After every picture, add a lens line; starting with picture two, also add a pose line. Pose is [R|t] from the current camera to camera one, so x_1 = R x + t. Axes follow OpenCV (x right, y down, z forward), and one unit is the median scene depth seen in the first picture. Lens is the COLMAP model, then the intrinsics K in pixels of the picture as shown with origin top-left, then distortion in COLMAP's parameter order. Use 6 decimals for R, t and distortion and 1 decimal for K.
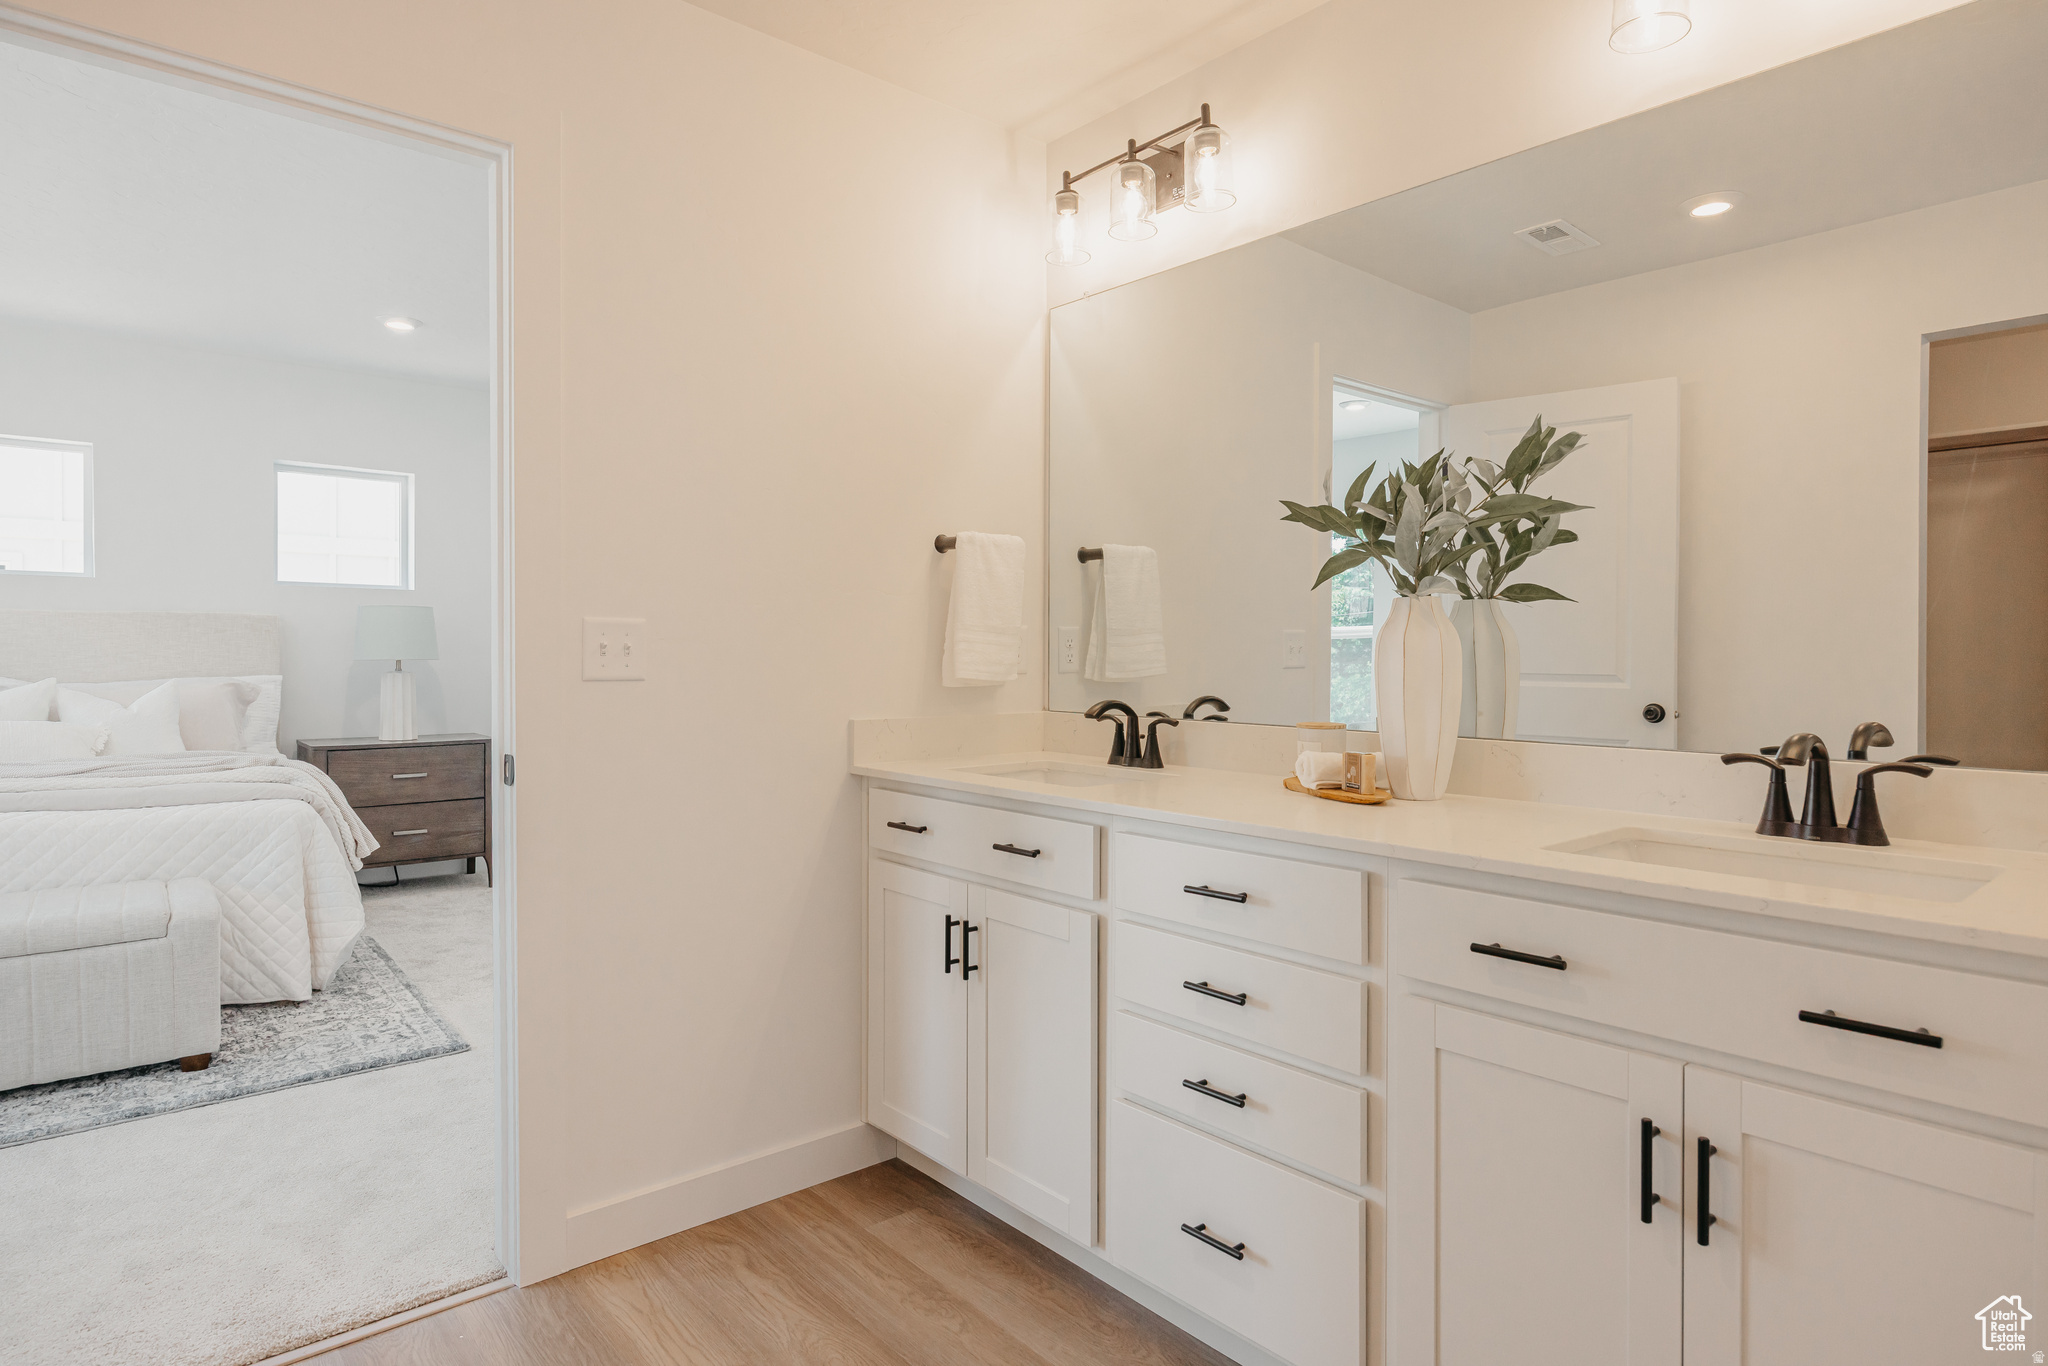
lens RADIAL K [[1126.6, 0, 1023.6], [0, 1126.6, 663.5], [0, 0, 1]] dist [-0.001120, -0.001670]
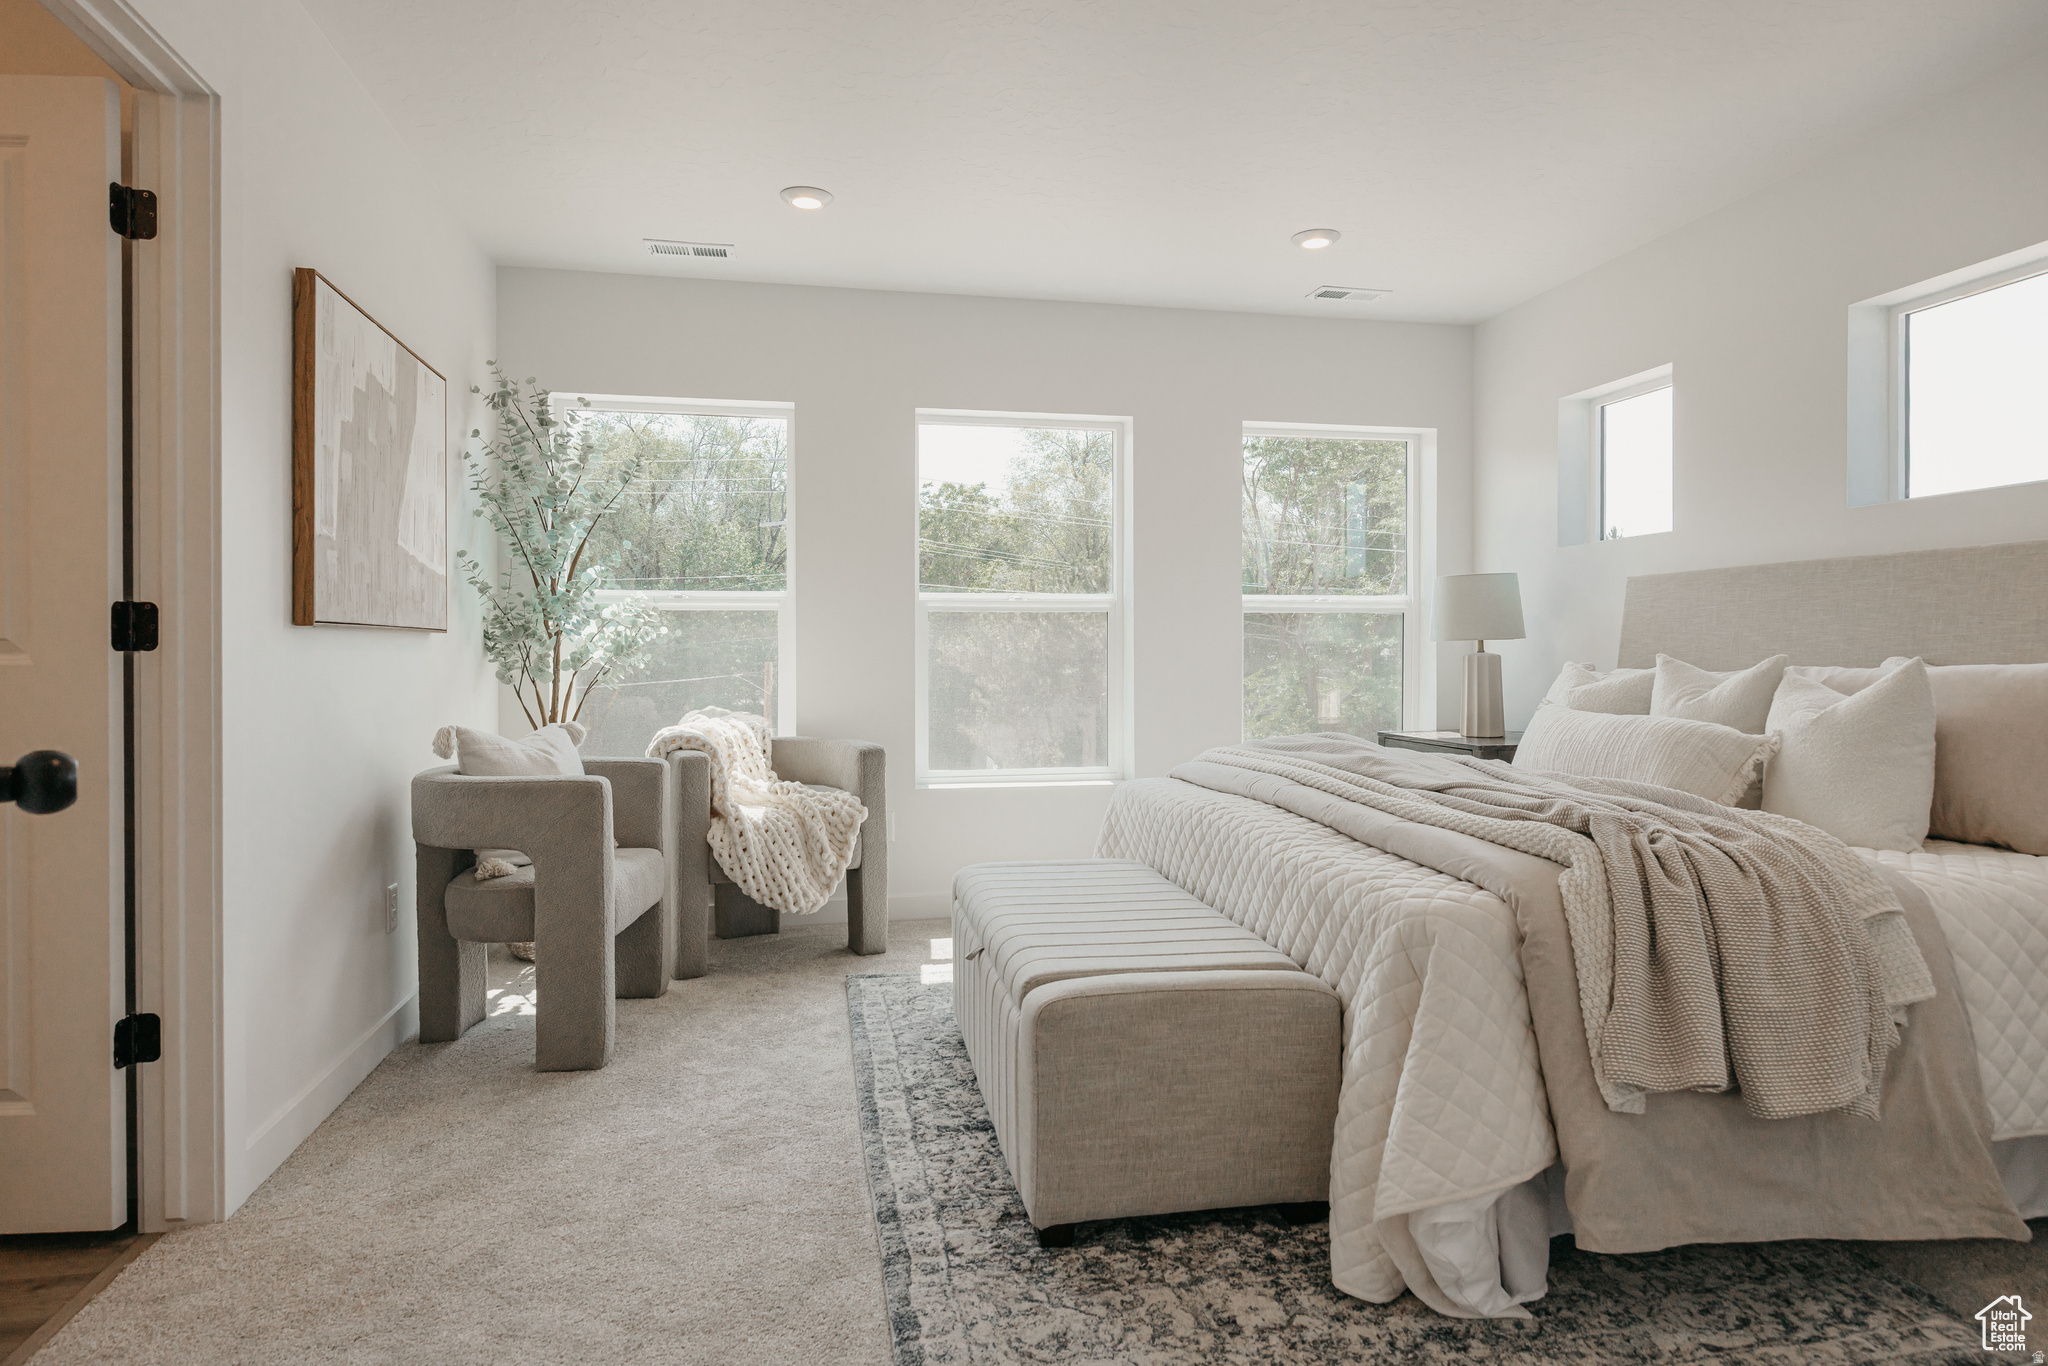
lens RADIAL K [[1126.6, 0, 1008.7], [0, 1126.6, 664.2], [0, 0, 1]] dist [-0.001120, -0.001670]
pose [[-0.470873, 0.004779, -0.882188, -0.119404], [-0.010282, 0.999888, 0.010904, 0.017092], [0.882141, 0.014205, -0.470771, 0.995971]]
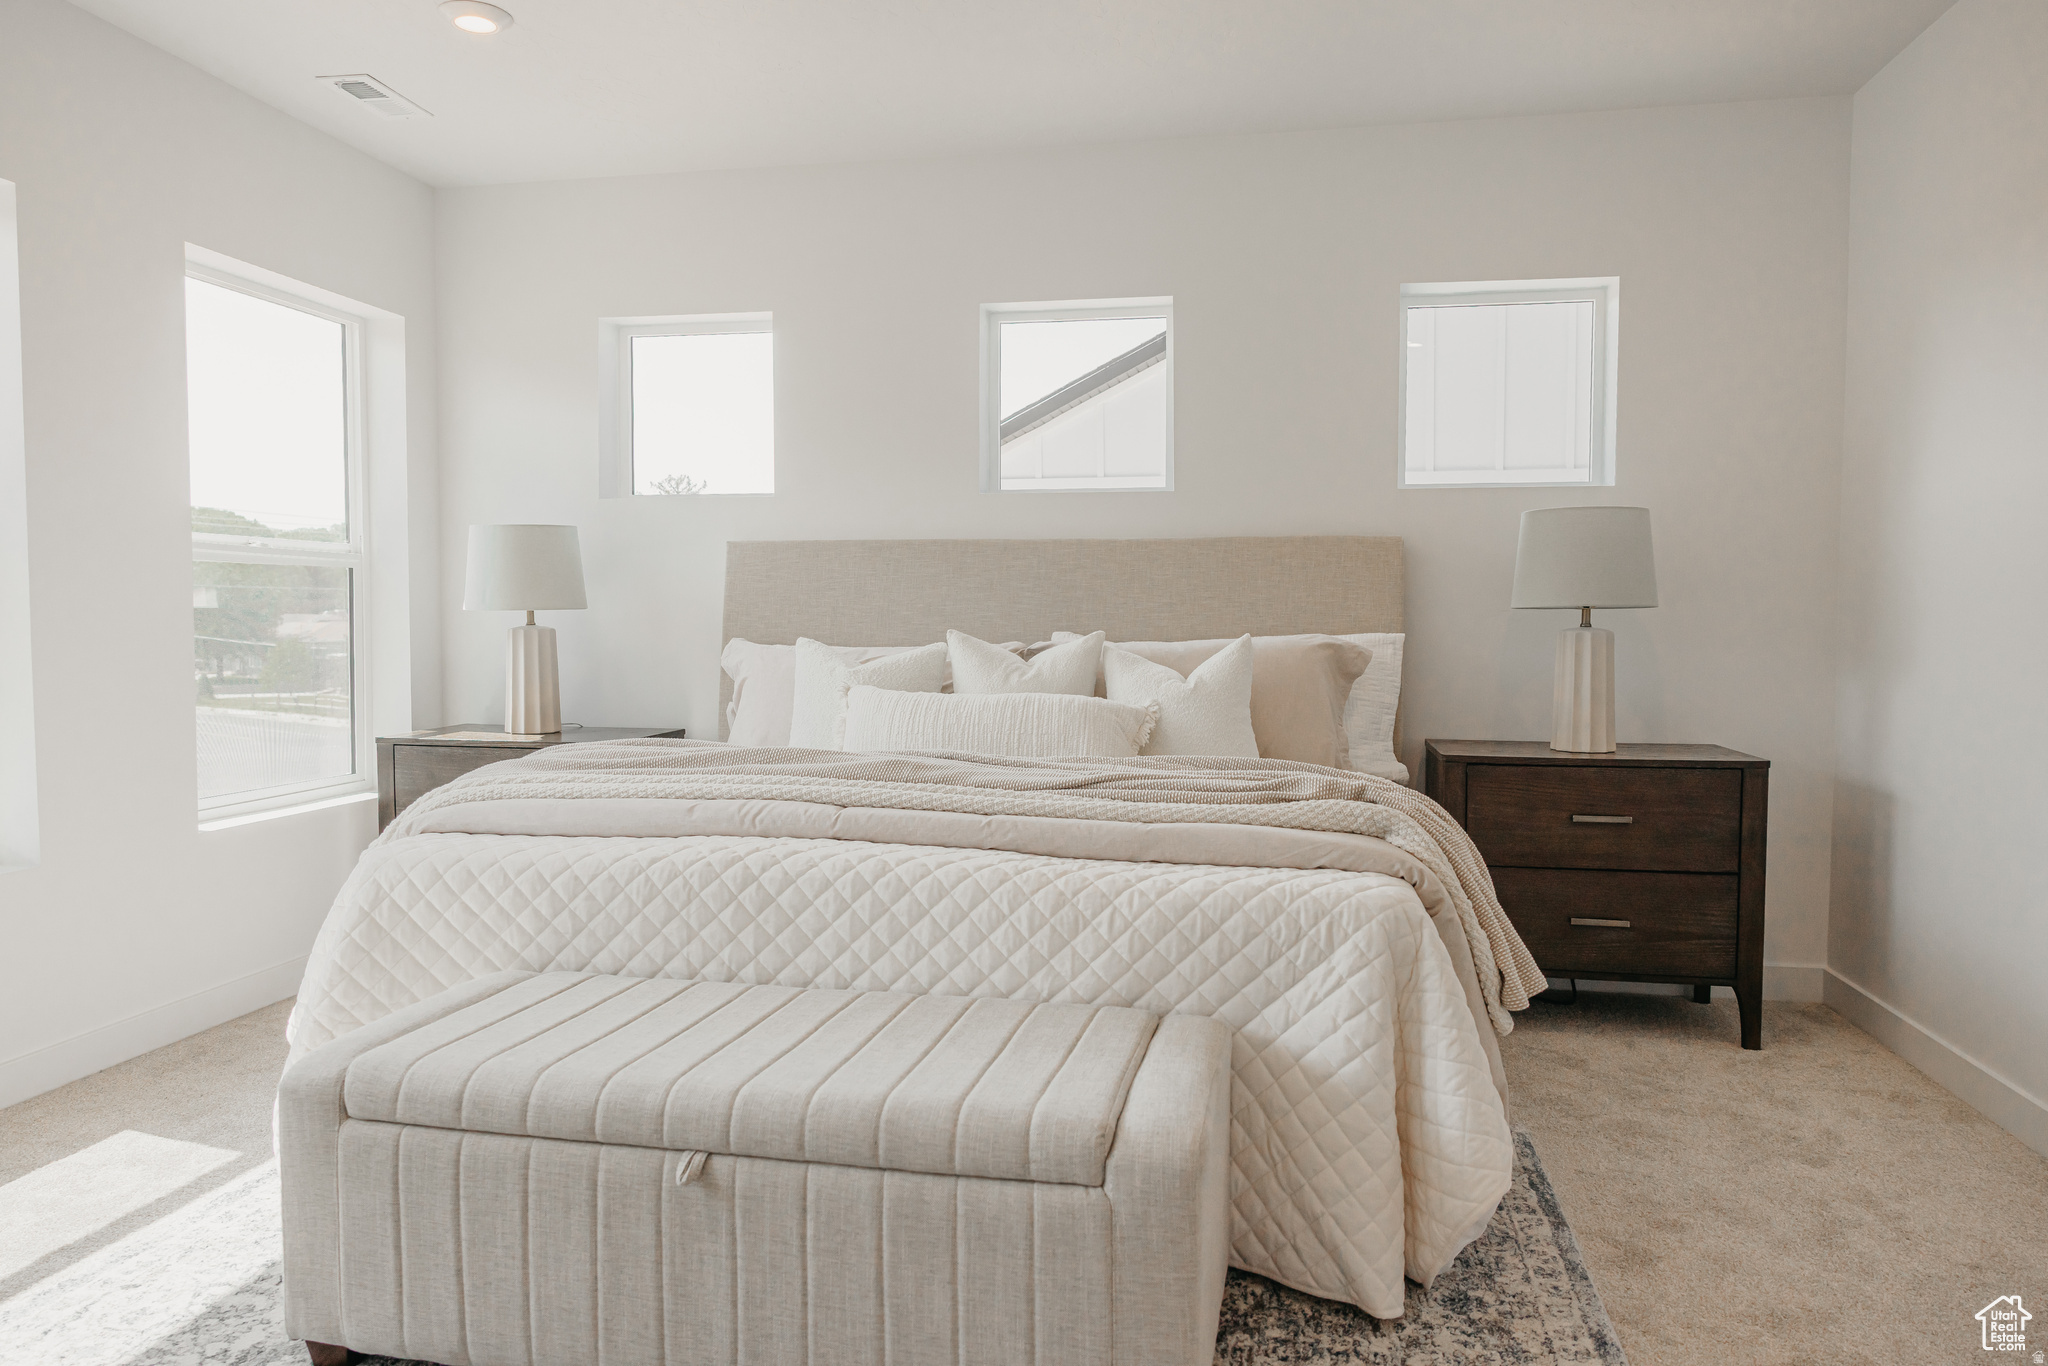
lens RADIAL K [[1382.4, 0, 1014.4], [0, 1382.4, 685.4], [0, 0, 1]] dist [-0.012923, -0.000043]
pose [[0.629334, 0.032653, -0.776448, -0.274915], [-0.007656, 0.999329, 0.035820, 0.017668], [0.777097, -0.016598, 0.629162, 0.476914]]
